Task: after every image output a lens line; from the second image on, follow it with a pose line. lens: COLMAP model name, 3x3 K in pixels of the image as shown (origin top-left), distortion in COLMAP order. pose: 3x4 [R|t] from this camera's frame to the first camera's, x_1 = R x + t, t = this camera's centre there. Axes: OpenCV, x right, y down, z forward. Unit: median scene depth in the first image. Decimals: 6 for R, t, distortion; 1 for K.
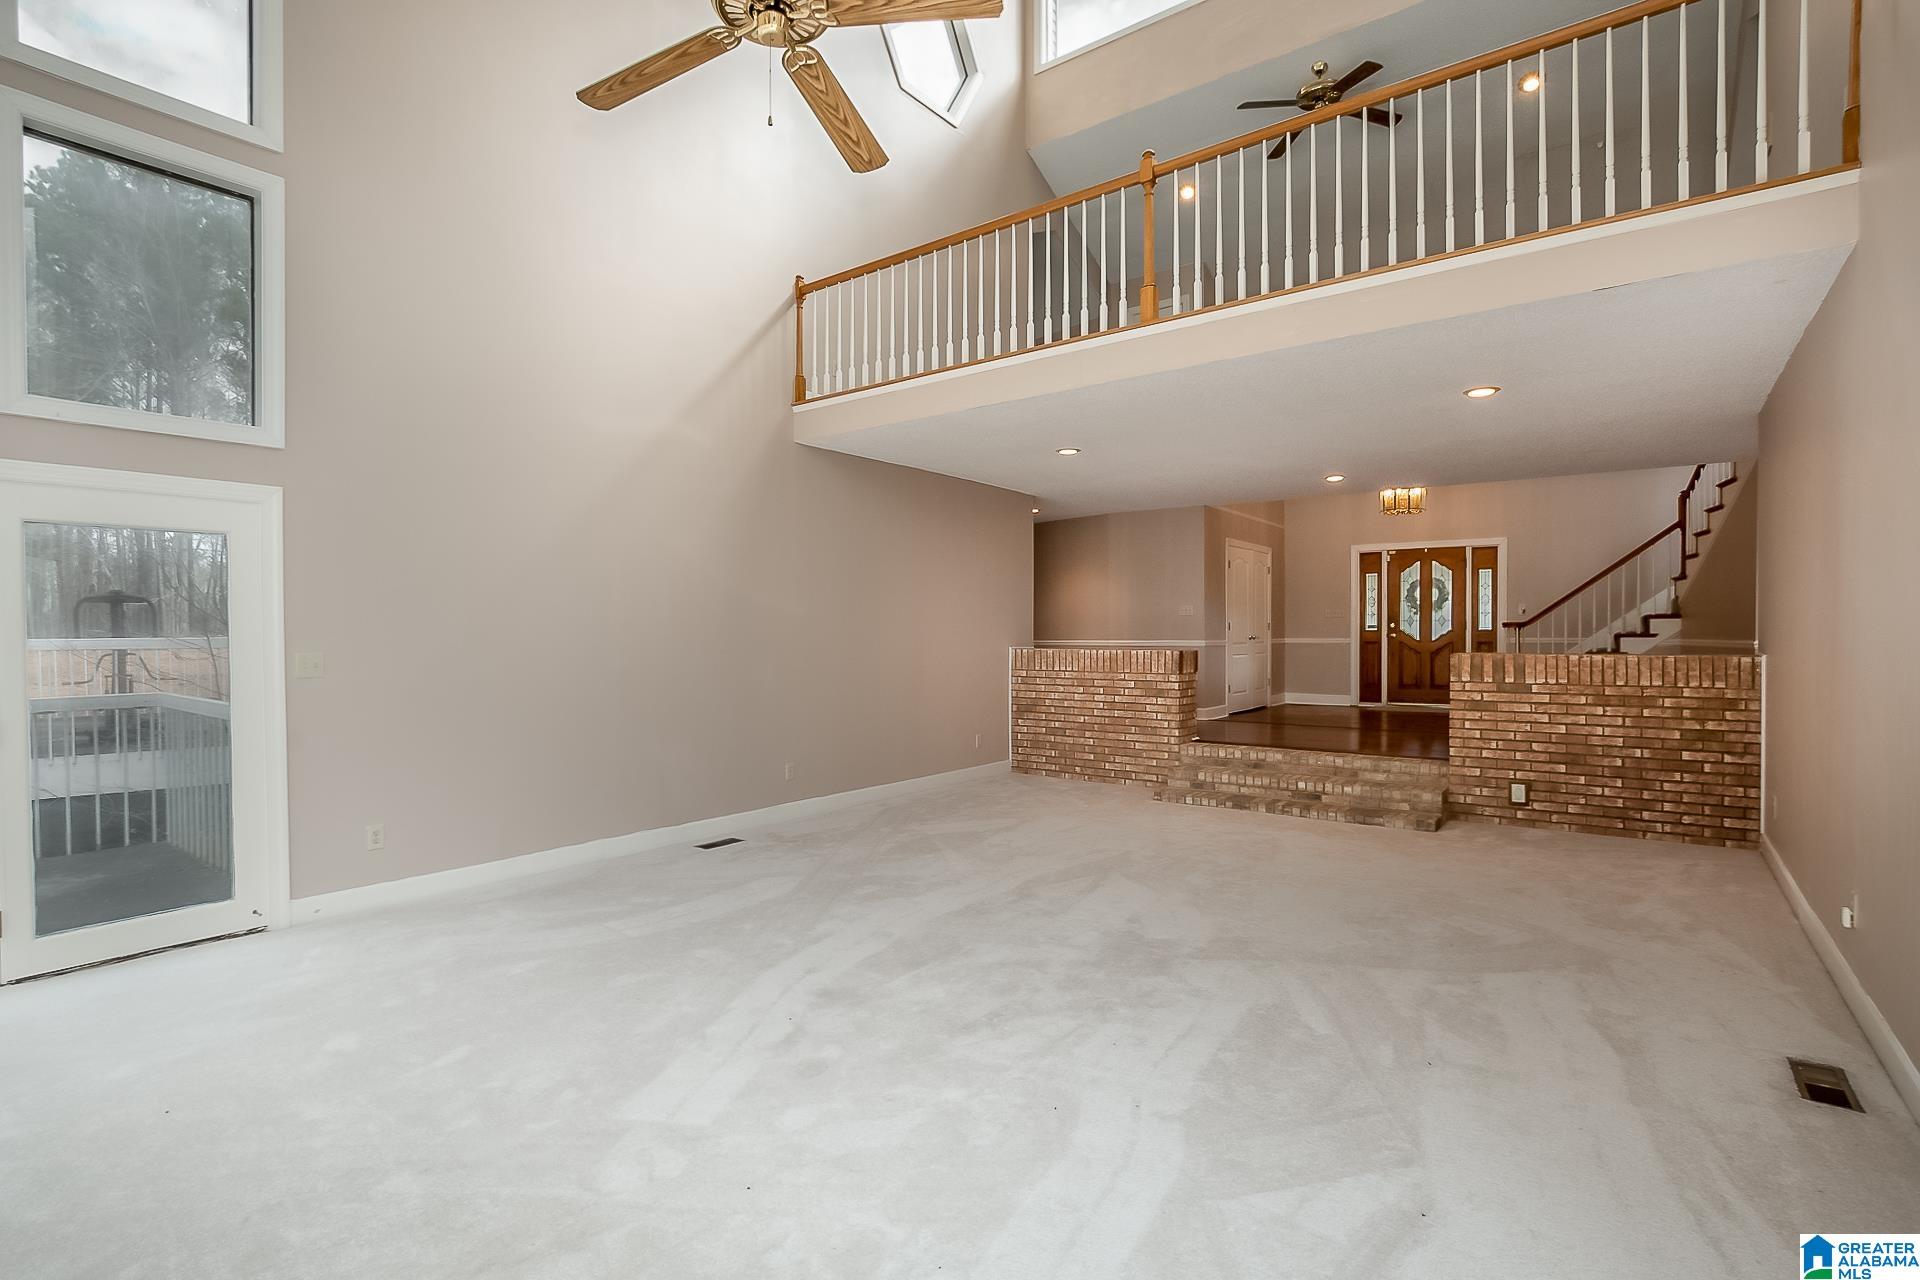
lens RADIAL K [[870.7, 0, 940.3], [0, 870.7, 641.5], [0, 0, 1]] dist [-0.021253, 0.005390]
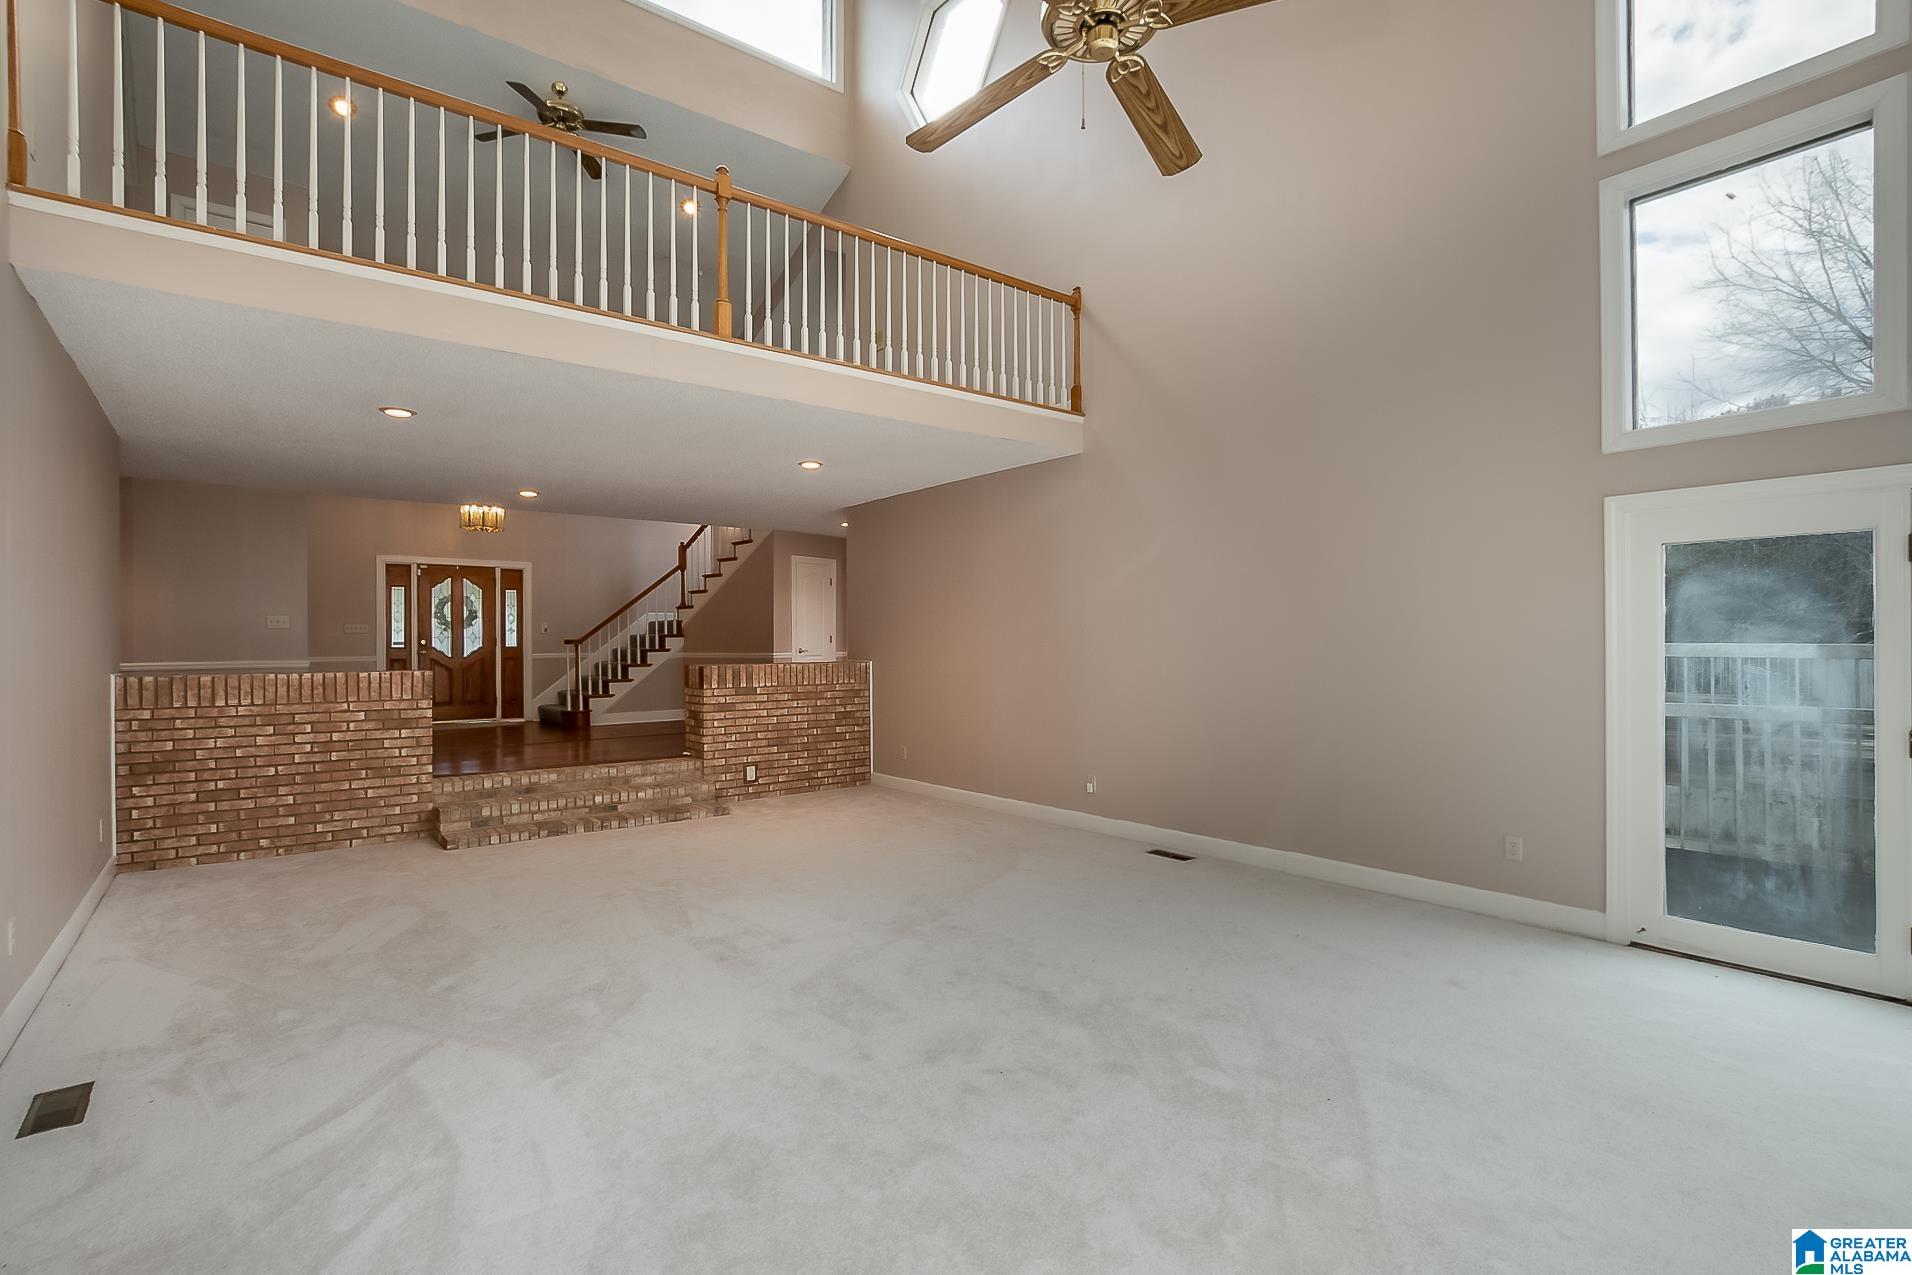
lens RADIAL K [[867.0, 0, 939.1], [0, 867.0, 642.9], [0, 0, 1]] dist [-0.021253, 0.005390]
pose [[0.287745, 0.002926, 0.957703, -0.373011], [0.015294, 0.999854, -0.007650, -0.002551], [-0.957585, 0.016848, 0.287658, 0.280959]]
